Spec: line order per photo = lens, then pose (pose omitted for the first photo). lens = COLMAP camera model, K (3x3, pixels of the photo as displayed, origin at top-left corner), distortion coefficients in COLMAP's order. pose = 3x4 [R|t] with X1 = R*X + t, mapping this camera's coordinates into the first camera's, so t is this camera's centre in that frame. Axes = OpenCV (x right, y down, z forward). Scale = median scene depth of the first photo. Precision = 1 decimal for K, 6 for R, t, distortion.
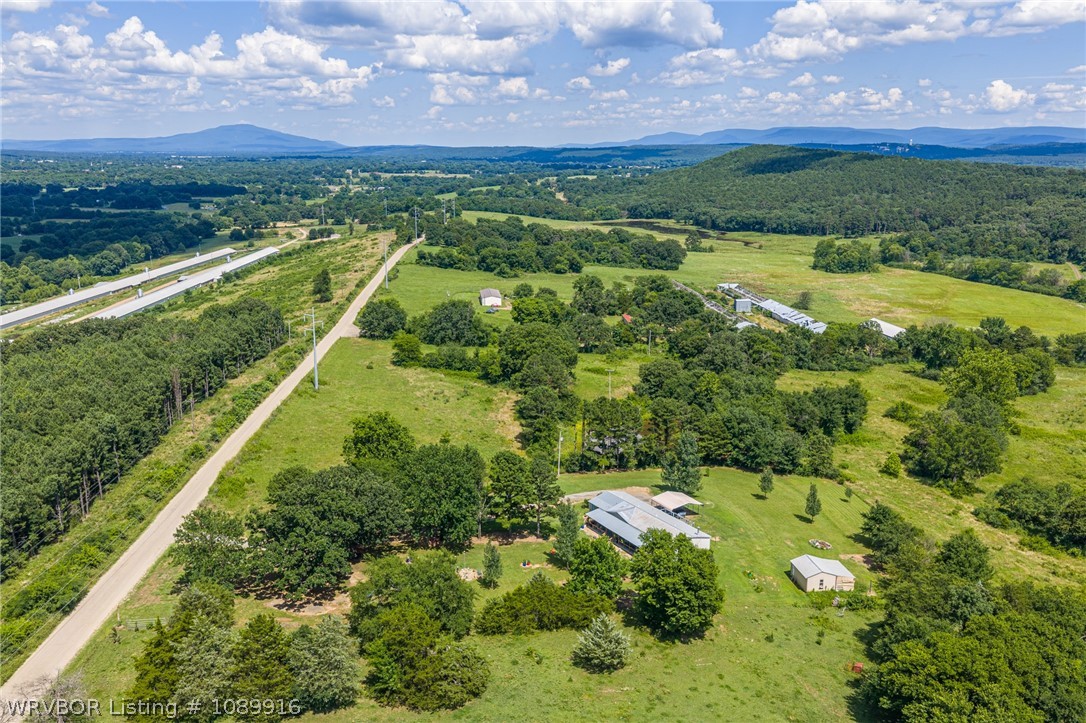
lens RADIAL K [[902.7, 0, 543.2], [0, 902.7, 361.2], [0, 0, 1]] dist [0.009169, -0.011653]
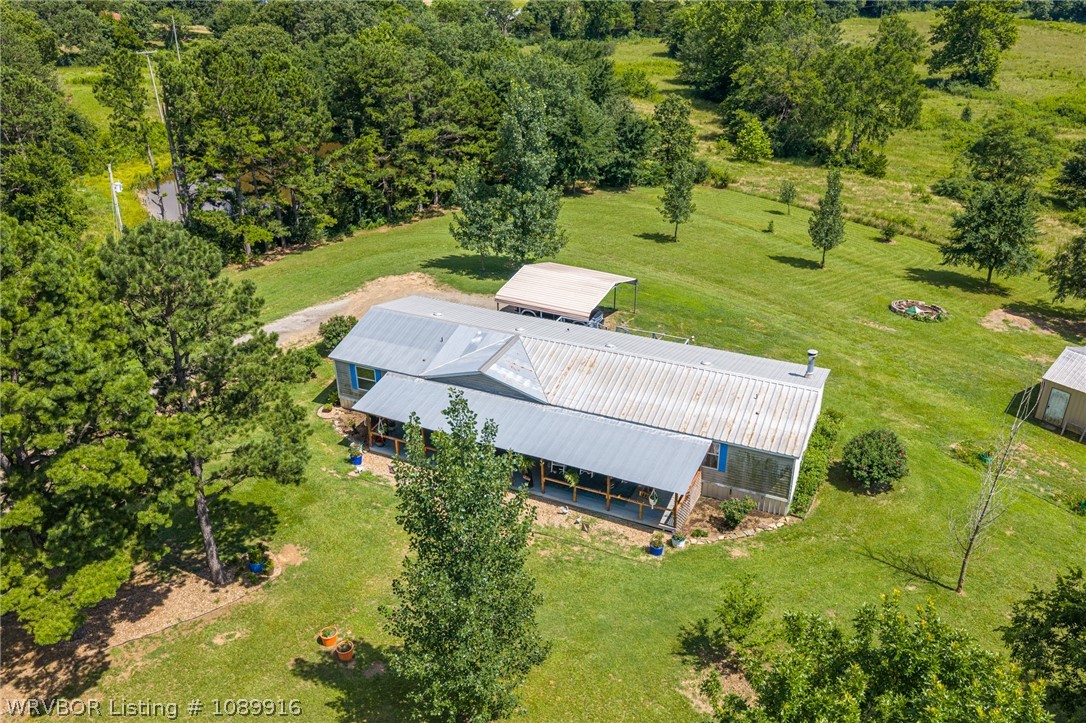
lens RADIAL K [[902.7, 0, 544.0], [0, 902.7, 361.9], [0, 0, 1]] dist [0.009169, -0.011653]
pose [[0.835680, -0.262199, 0.482588, -0.028219], [0.137984, 0.950733, 0.277609, 0.085384], [-0.531601, -0.165403, 0.830688, 0.707580]]
